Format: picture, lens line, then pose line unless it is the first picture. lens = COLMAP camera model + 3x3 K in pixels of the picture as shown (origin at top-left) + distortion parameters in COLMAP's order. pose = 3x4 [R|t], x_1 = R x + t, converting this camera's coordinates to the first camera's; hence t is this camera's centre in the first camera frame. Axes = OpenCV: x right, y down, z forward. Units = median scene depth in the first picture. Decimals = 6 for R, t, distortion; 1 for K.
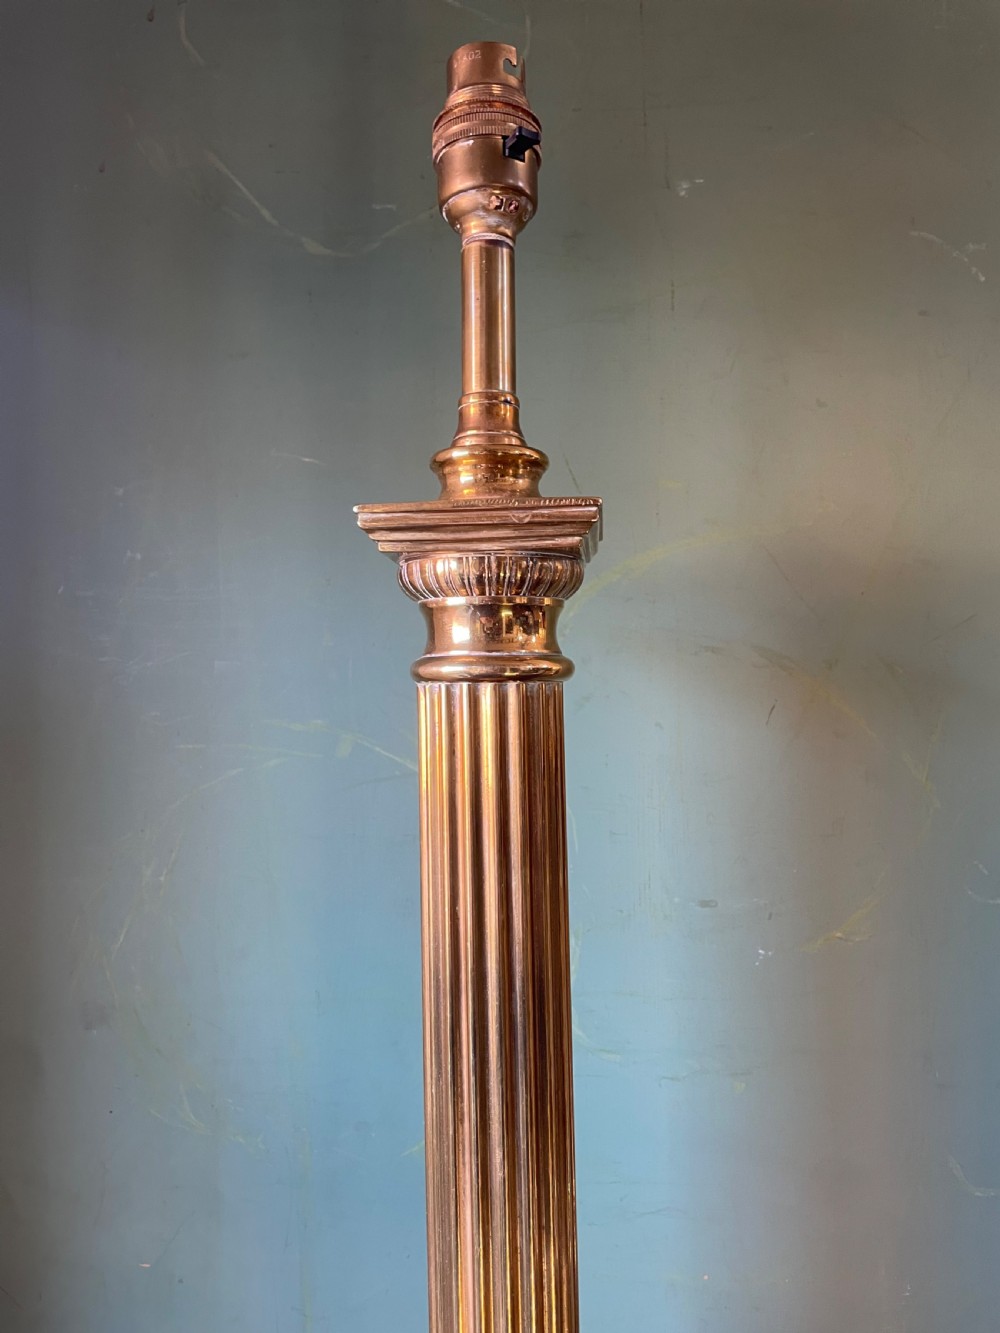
lens RADIAL K [[977.4, 0, 500.0], [0, 977.4, 666.5], [0, 0, 1]] dist [0.078395, -0.107827]
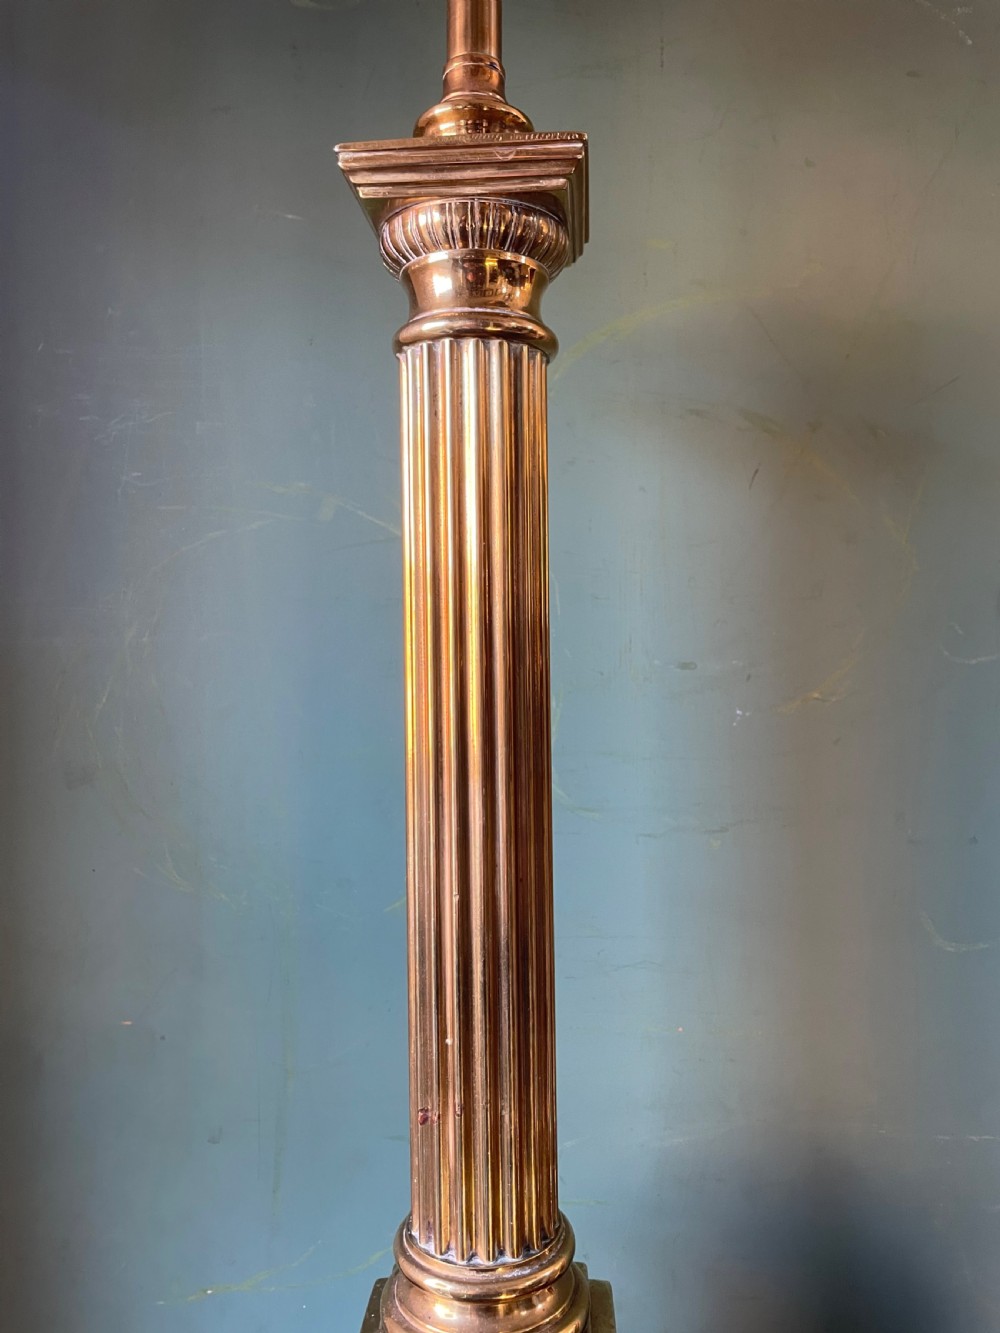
lens RADIAL K [[977.4, 0, 500.0], [0, 977.4, 666.5], [0, 0, 1]] dist [0.078395, -0.107827]
pose [[0.999870, 0.008770, 0.013510, 0.006870], [-0.009114, 0.999629, 0.025677, 0.314623], [-0.013280, -0.025797, 0.999579, -0.006922]]
